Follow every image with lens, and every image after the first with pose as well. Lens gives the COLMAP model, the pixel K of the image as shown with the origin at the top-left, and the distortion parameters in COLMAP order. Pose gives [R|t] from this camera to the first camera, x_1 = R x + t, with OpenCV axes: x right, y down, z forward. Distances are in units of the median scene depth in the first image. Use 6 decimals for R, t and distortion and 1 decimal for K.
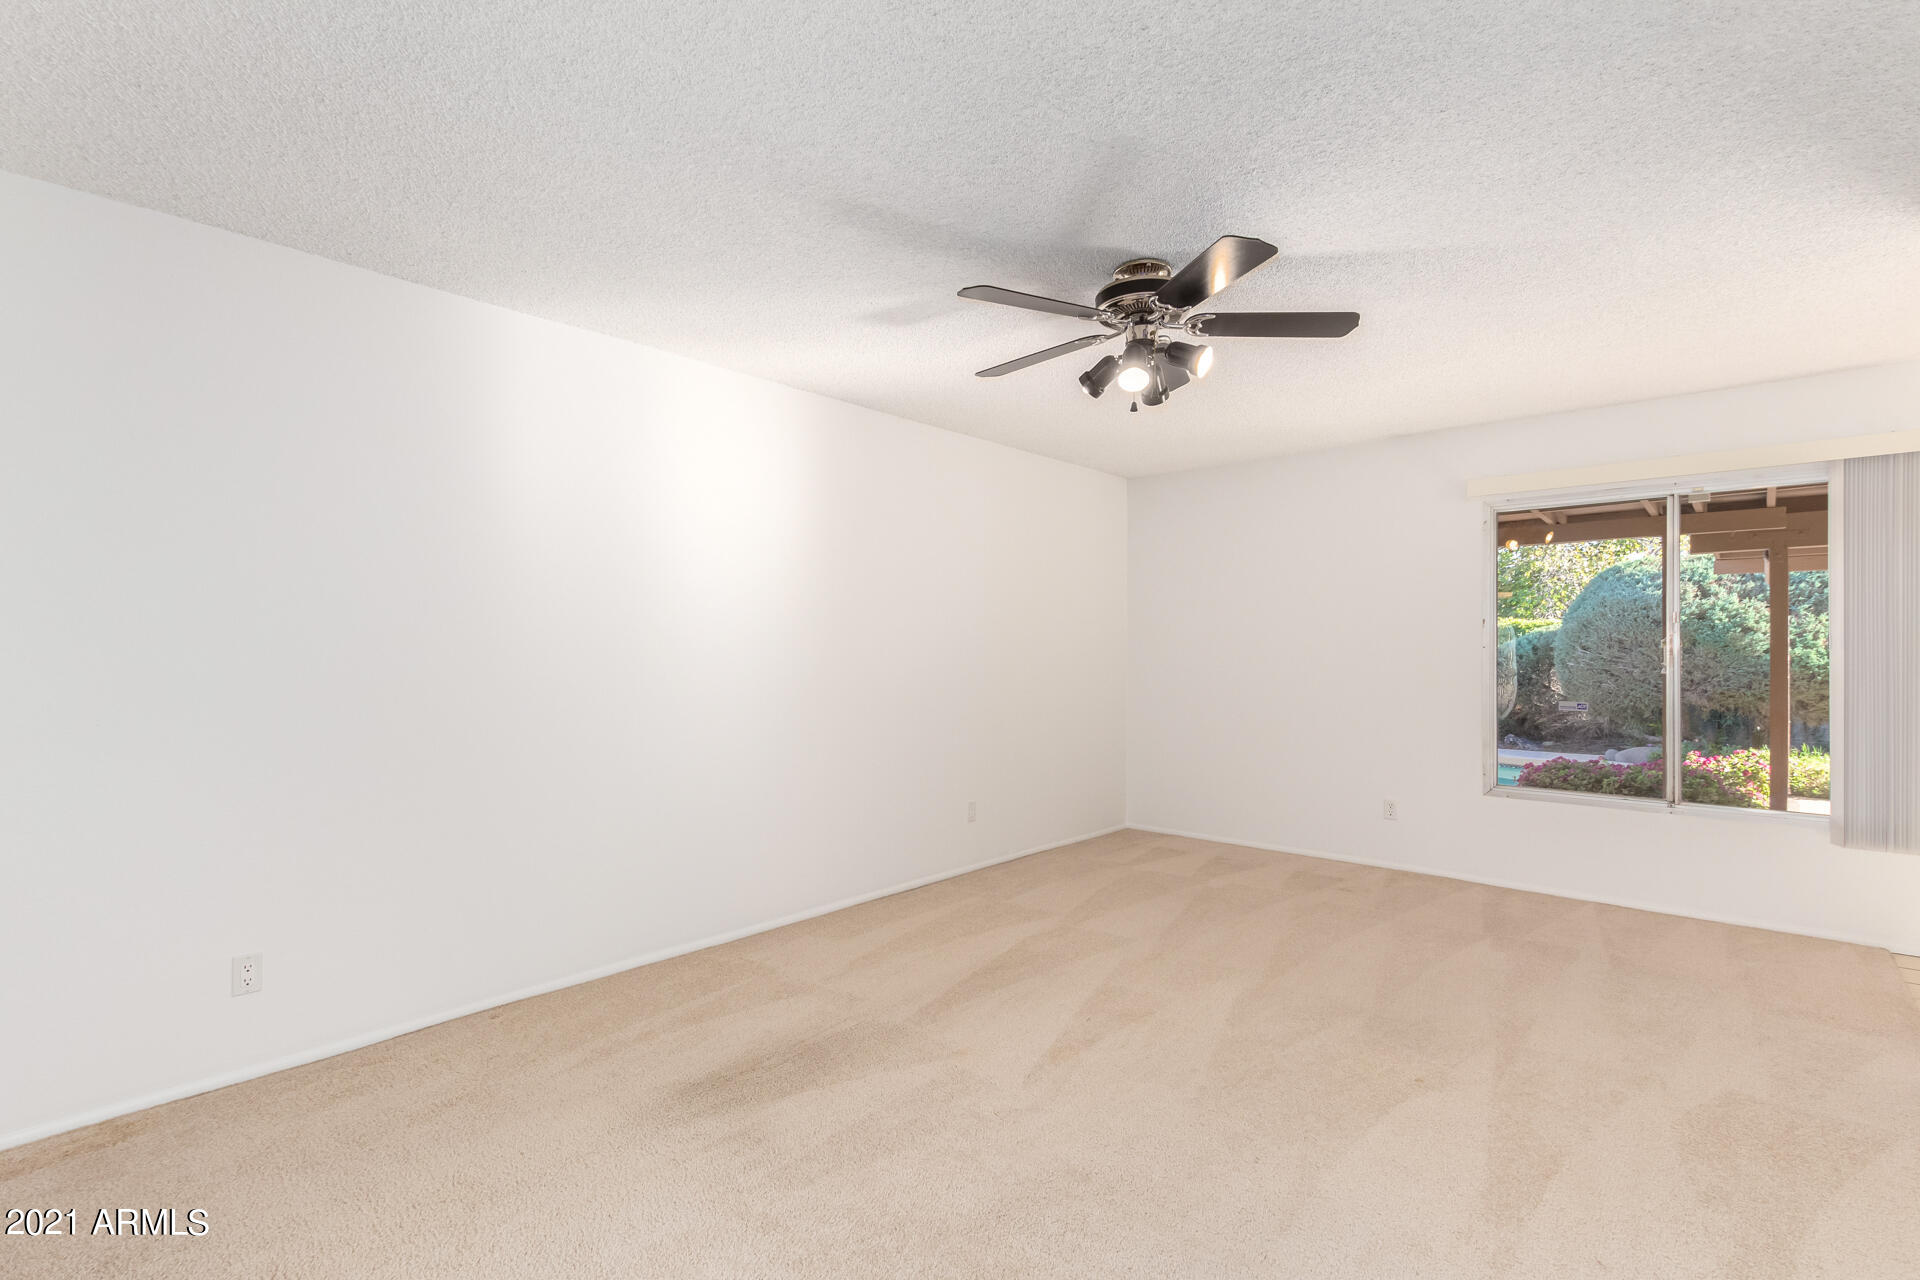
lens RADIAL K [[884.6, 0, 960.0], [0, 884.6, 640.0], [0, 0, 1]] dist [0.003808, 0.000252]
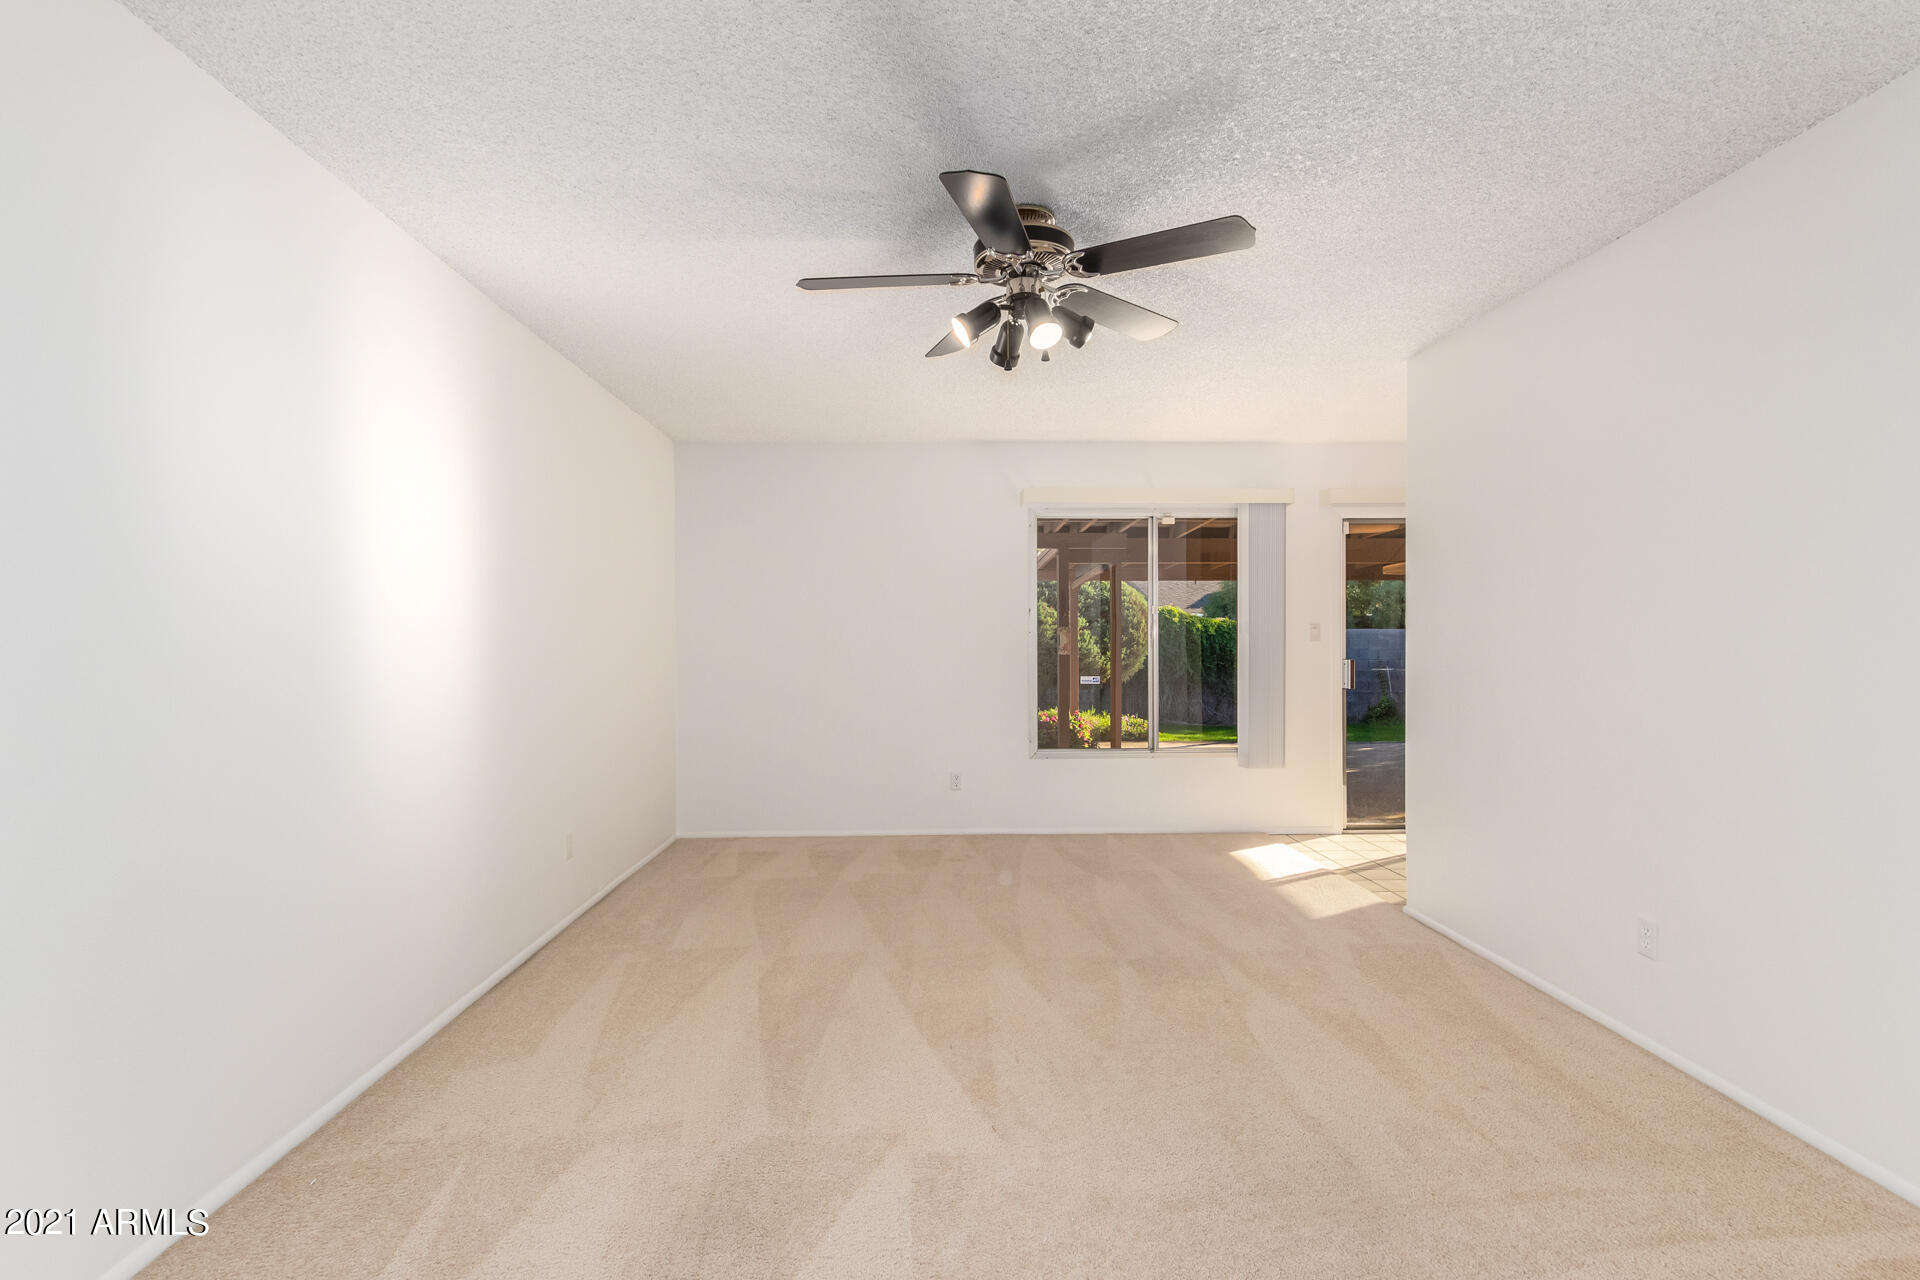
lens RADIAL K [[884.6, 0, 960.0], [0, 884.6, 640.0], [0, 0, 1]] dist [0.003808, 0.000252]
pose [[0.718799, -0.004674, 0.695203, -0.324416], [-0.002377, 0.999955, 0.009180, 0.008066], [-0.695214, -0.008251, 0.718755, 0.249082]]
